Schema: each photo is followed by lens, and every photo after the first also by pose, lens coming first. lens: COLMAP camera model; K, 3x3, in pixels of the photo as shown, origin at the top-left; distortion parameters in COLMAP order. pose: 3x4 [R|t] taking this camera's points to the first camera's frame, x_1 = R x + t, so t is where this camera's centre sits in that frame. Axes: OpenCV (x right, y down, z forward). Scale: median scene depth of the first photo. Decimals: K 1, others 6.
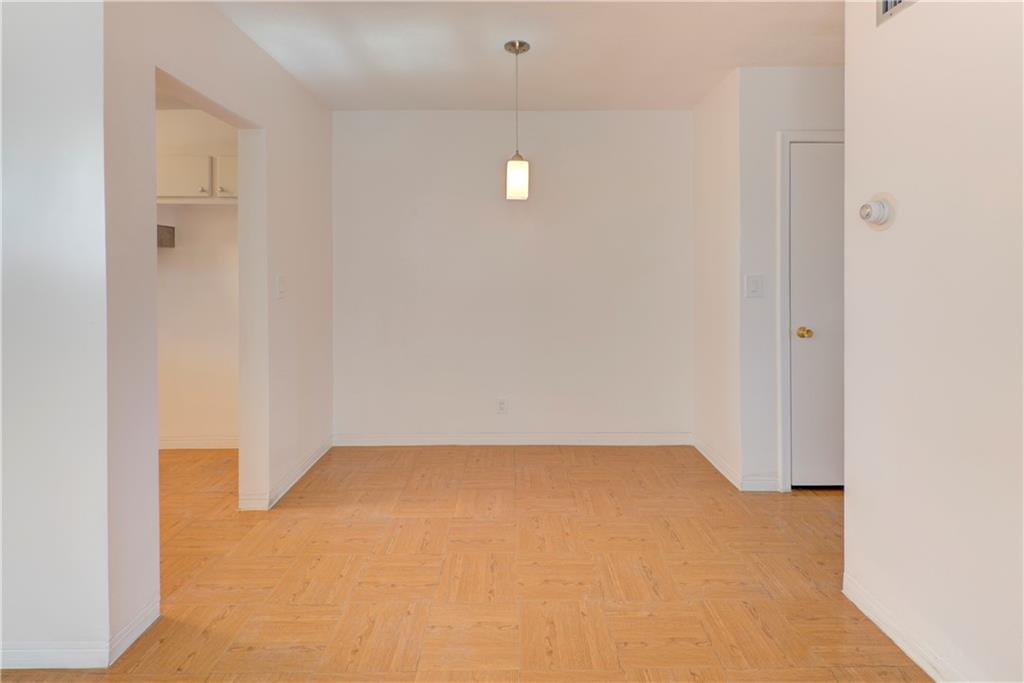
lens RADIAL K [[502.7, 0, 512.1], [0, 502.7, 268.0], [0, 0, 1]] dist [0.024336, -0.000209]
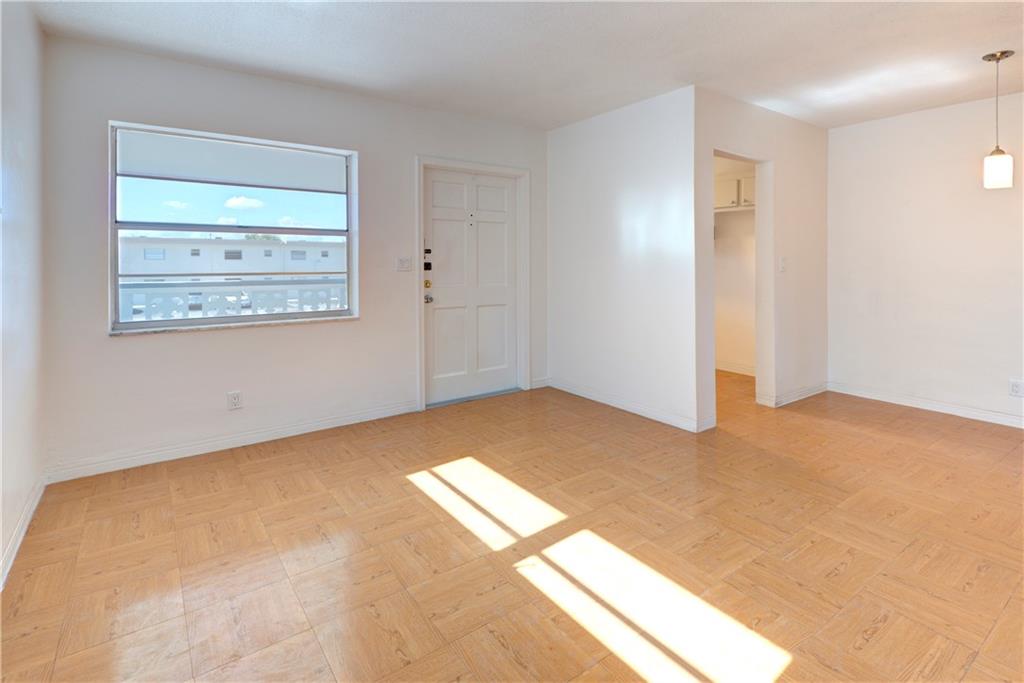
lens RADIAL K [[503.2, 0, 497.1], [0, 503.2, 247.7], [0, 0, 1]] dist [0.023361, -0.001100]
pose [[0.562250, -0.009849, -0.826909, 0.332171], [-0.012847, 0.999704, -0.020643, 0.034978], [0.826867, 0.022230, 0.561957, -0.584232]]
